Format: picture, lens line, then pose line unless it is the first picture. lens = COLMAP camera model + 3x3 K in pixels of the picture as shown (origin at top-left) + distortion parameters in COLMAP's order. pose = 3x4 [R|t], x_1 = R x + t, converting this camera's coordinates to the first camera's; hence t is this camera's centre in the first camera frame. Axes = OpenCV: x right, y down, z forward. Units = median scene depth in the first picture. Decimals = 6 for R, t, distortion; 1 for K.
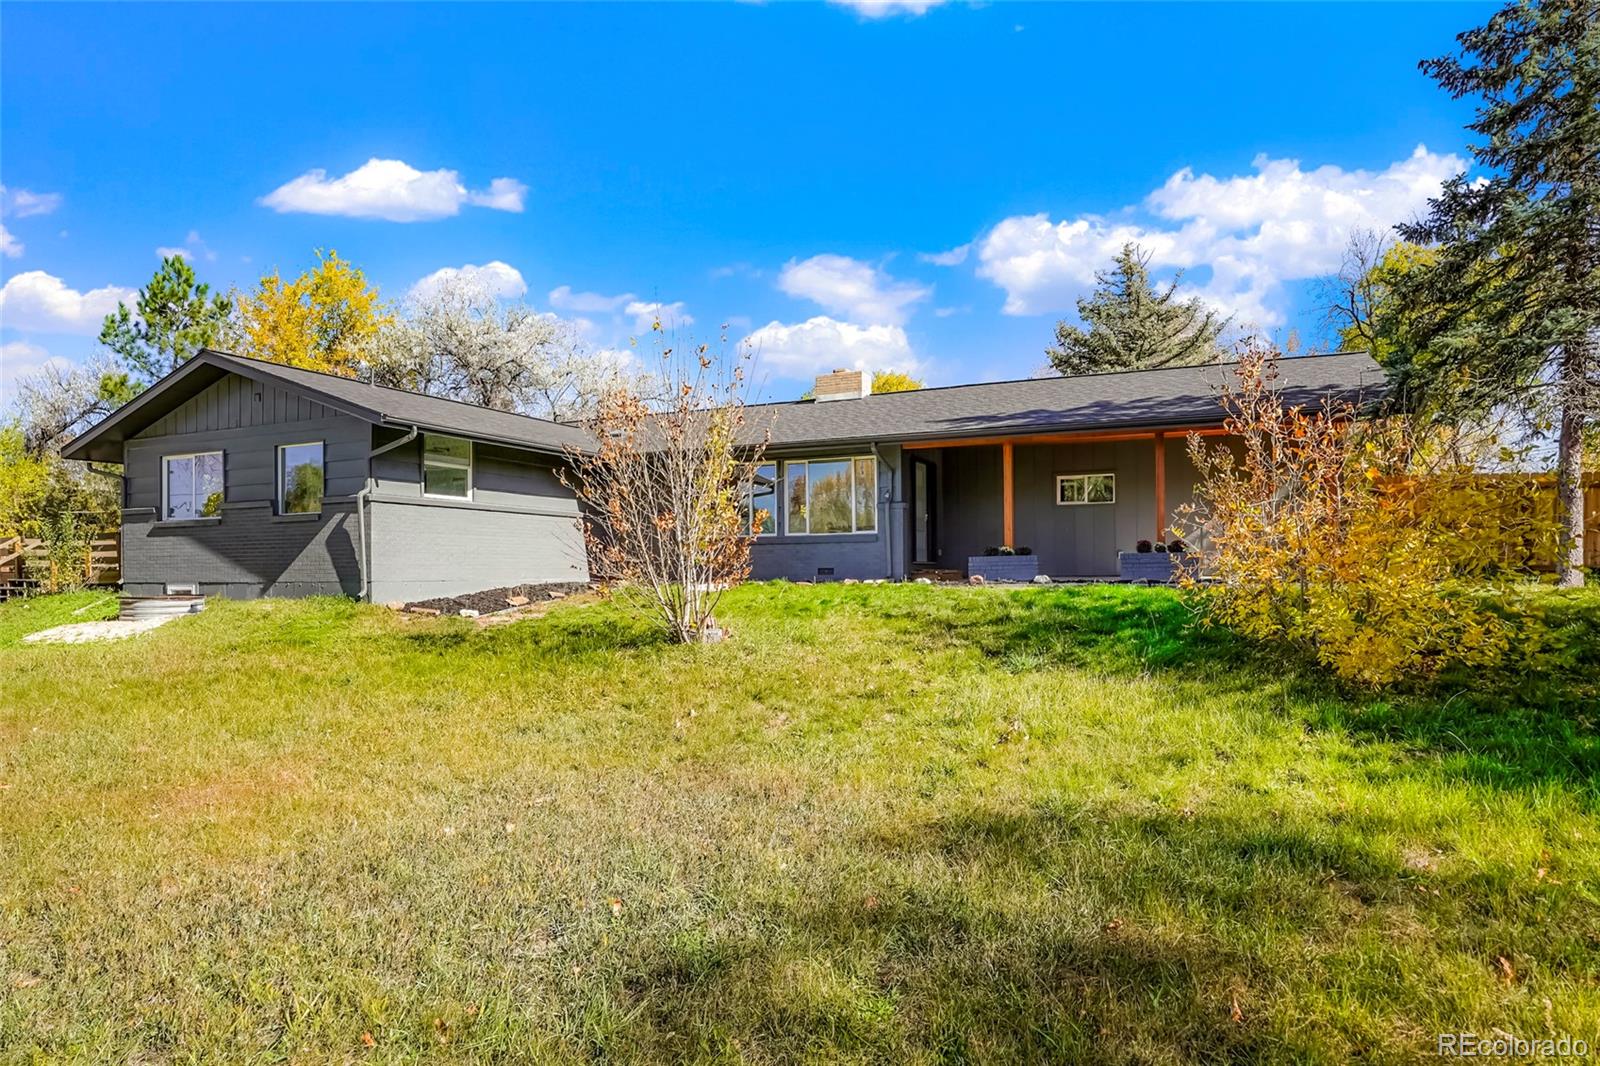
lens RADIAL K [[974.3, 0, 798.0], [0, 974.3, 541.8], [0, 0, 1]] dist [-0.000109, -0.000059]
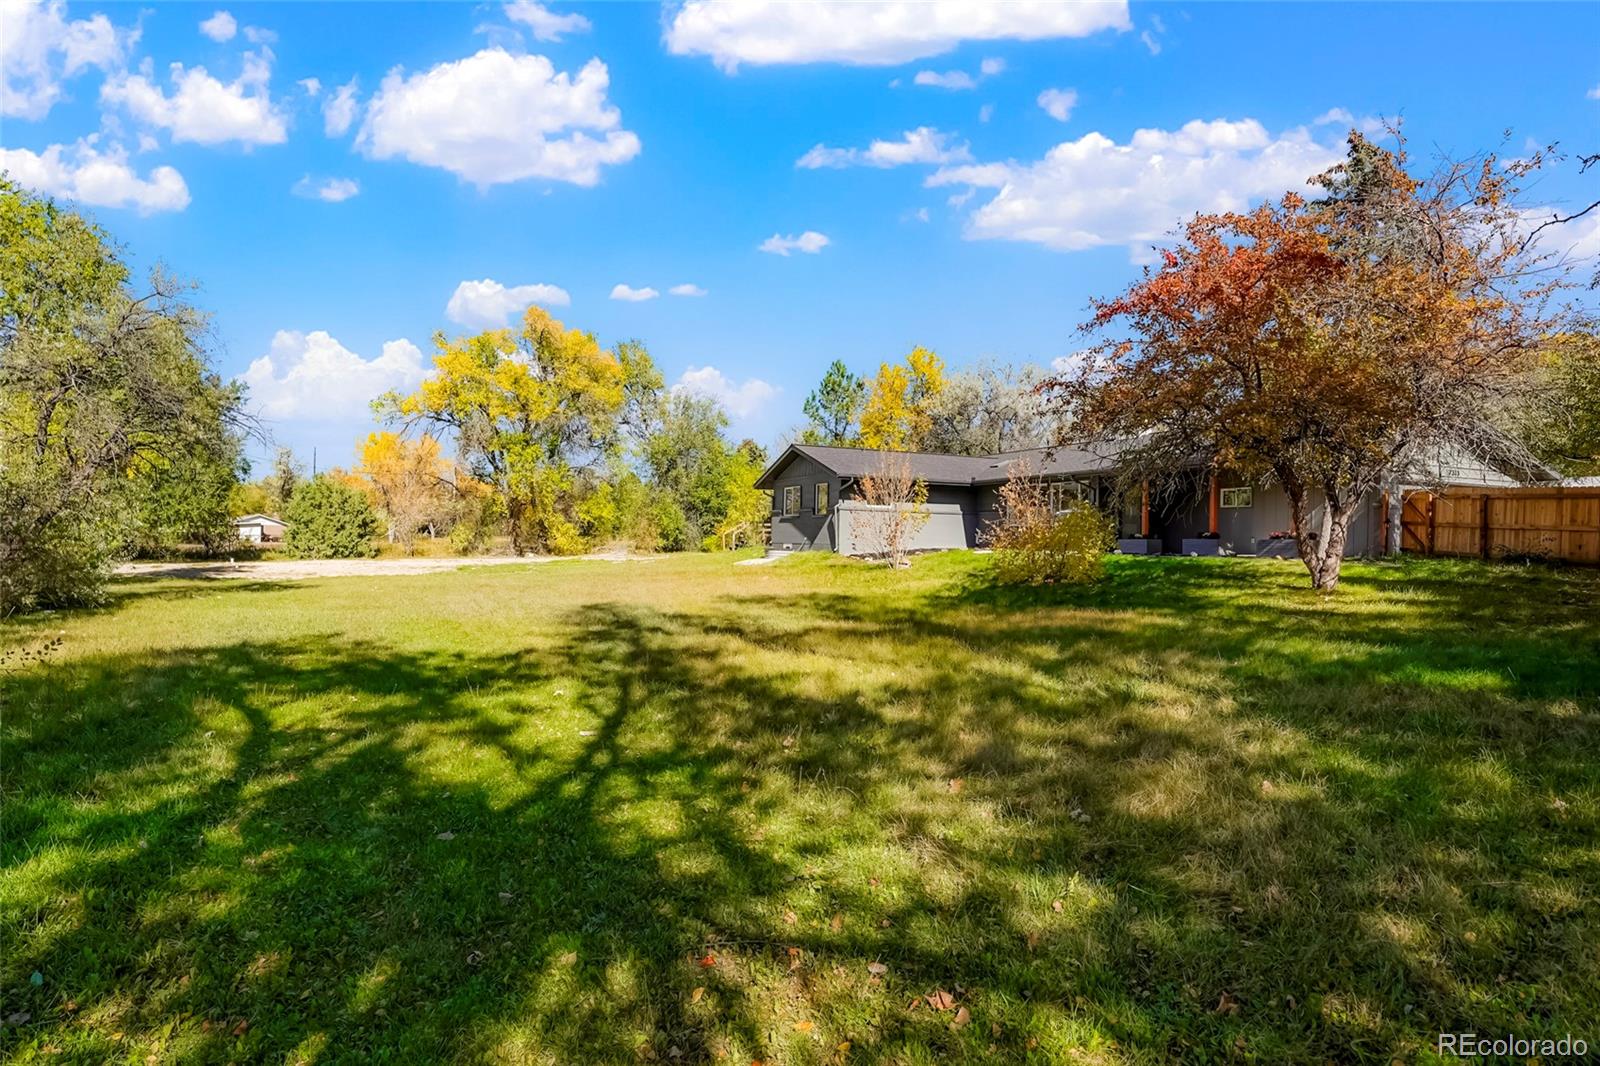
lens RADIAL K [[828.2, 0, 800.8], [0, 828.2, 531.0], [0, 0, 1]] dist [-0.000356, -0.000004]
pose [[0.772540, 0.014937, -0.634791, 0.617138], [-0.003158, 0.999801, 0.019683, -0.024396], [0.634959, -0.013202, 0.772433, -0.484713]]
